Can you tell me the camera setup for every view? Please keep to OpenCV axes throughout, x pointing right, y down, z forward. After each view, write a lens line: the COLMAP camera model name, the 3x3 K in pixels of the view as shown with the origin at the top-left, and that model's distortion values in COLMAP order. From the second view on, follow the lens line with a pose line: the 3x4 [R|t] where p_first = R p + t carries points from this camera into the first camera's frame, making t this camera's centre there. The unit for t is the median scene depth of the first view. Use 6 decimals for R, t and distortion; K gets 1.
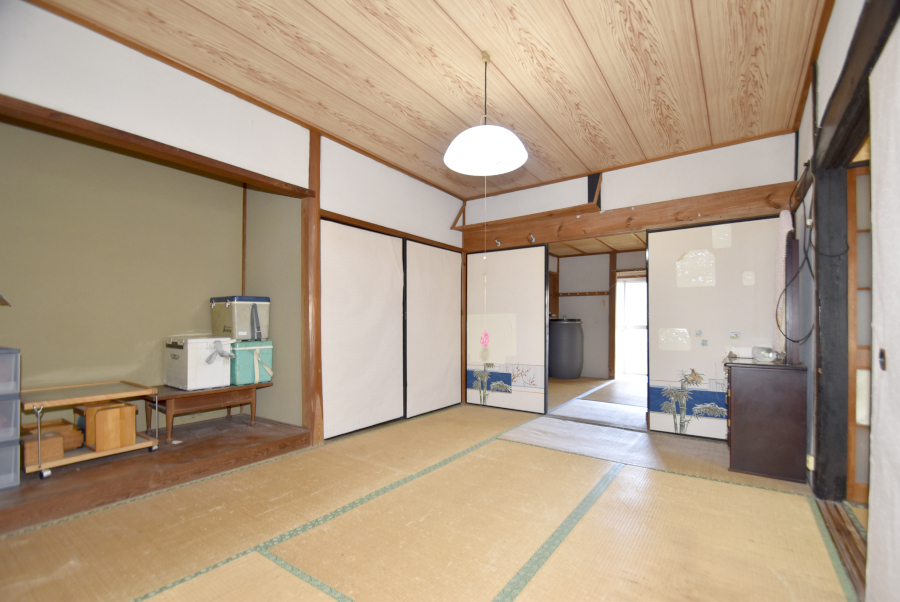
lens RADIAL K [[401.7, 0, 451.0], [0, 401.7, 324.7], [0, 0, 1]] dist [-0.000557, -0.001180]
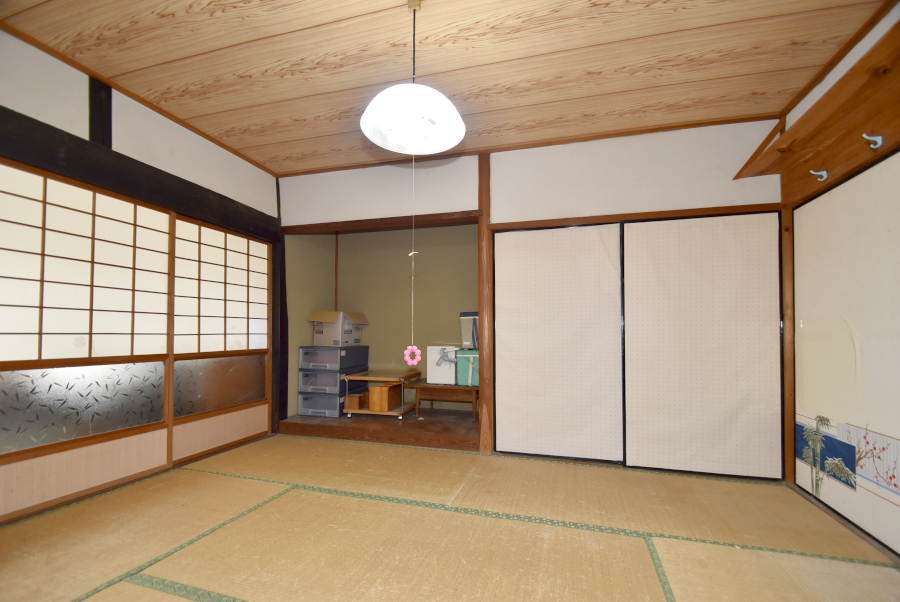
lens RADIAL K [[401.7, 0, 451.0], [0, 401.7, 324.7], [0, 0, 1]] dist [-0.000557, -0.001180]
pose [[0.307190, -0.017330, -0.951490, 0.629943], [-0.004212, 0.999800, -0.019570, -0.009871], [0.951639, 0.010019, 0.307055, 0.599559]]
